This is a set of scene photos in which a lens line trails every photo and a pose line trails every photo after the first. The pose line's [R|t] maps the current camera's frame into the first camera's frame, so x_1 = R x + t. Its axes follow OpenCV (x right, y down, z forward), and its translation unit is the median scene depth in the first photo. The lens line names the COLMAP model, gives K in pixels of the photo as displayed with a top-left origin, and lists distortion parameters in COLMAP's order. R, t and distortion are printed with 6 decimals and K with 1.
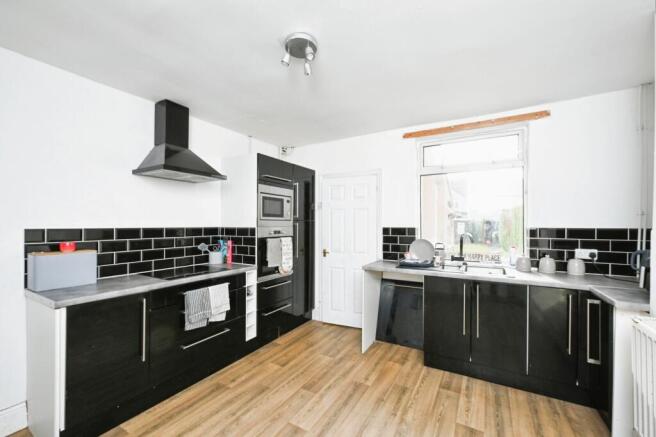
lens RADIAL K [[265.4, 0, 329.3], [0, 265.4, 220.6], [0, 0, 1]] dist [0.000983, 0.000085]
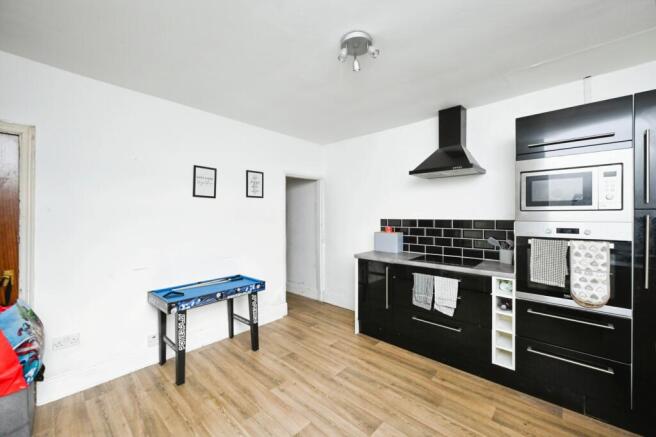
lens RADIAL K [[258.3, 0, 329.0], [0, 258.3, 215.8], [0, 0, 1]] dist [-0.002541, -0.000130]
pose [[-0.194948, 0.001159, -0.980813, 0.610119], [0.013662, 0.999905, -0.001534, 0.005515], [0.980718, -0.013699, -0.194946, 0.755748]]
